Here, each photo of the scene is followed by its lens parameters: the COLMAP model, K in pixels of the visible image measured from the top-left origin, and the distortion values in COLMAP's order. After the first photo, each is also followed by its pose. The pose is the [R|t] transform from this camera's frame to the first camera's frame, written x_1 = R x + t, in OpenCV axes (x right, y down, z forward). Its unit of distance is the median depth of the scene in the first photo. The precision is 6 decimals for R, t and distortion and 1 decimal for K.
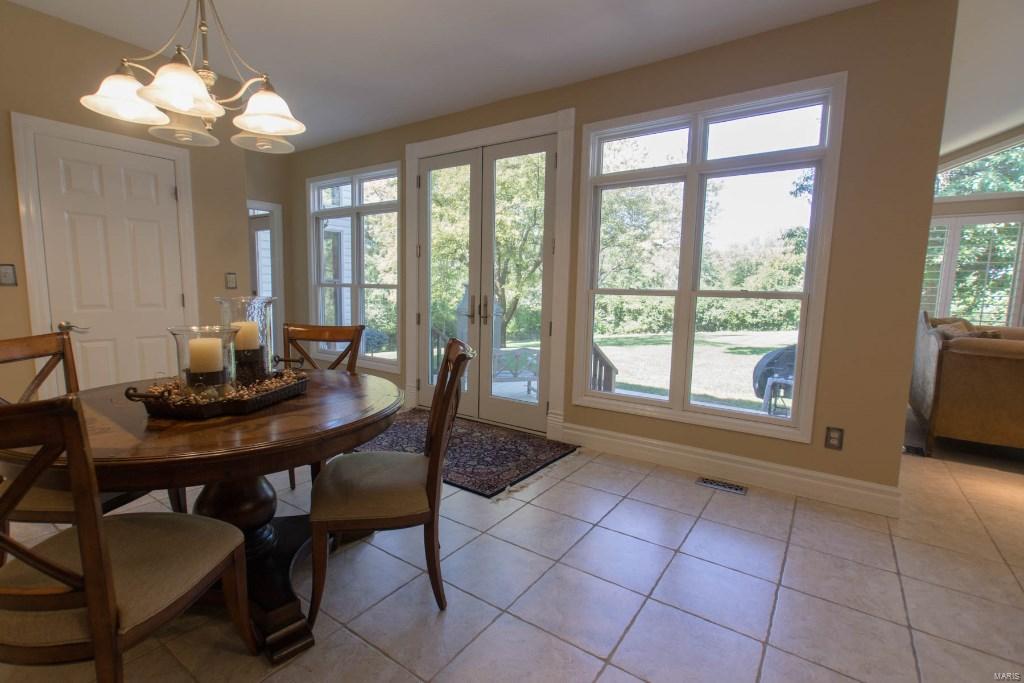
lens RADIAL K [[472.3, 0, 502.7], [0, 472.3, 344.3], [0, 0, 1]] dist [-0.000337, 0.000924]
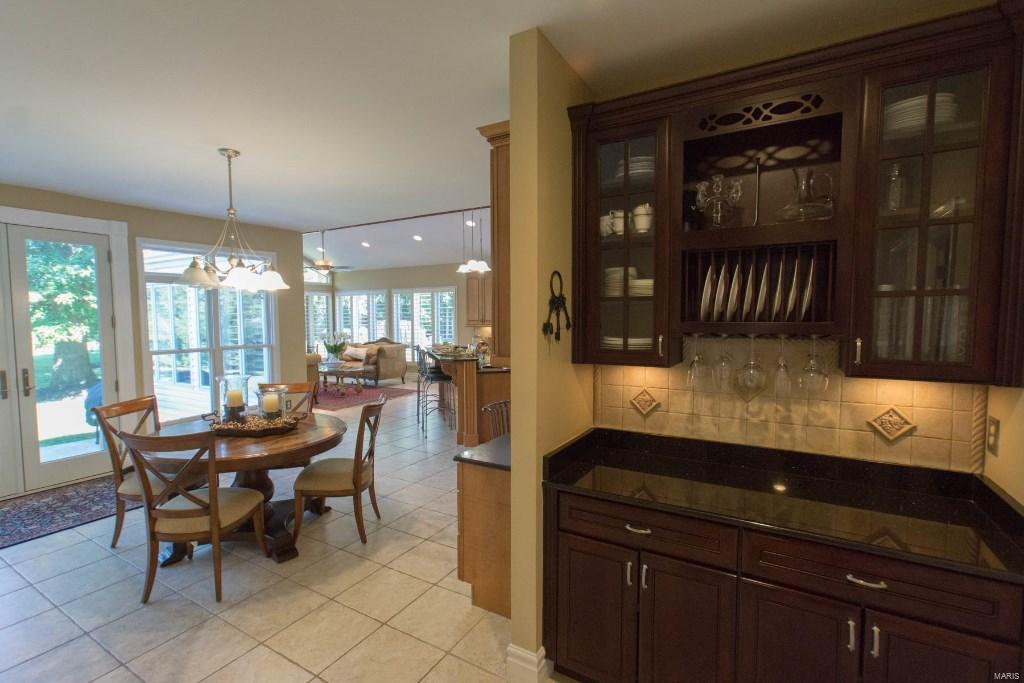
lens RADIAL K [[472.3, 0, 502.7], [0, 472.3, 344.3], [0, 0, 1]] dist [-0.000337, 0.000924]
pose [[-0.072801, -0.083305, 0.993861, -1.308944], [0.116376, 0.988989, 0.091421, -0.148118], [-0.990534, 0.122317, -0.062304, 0.046956]]
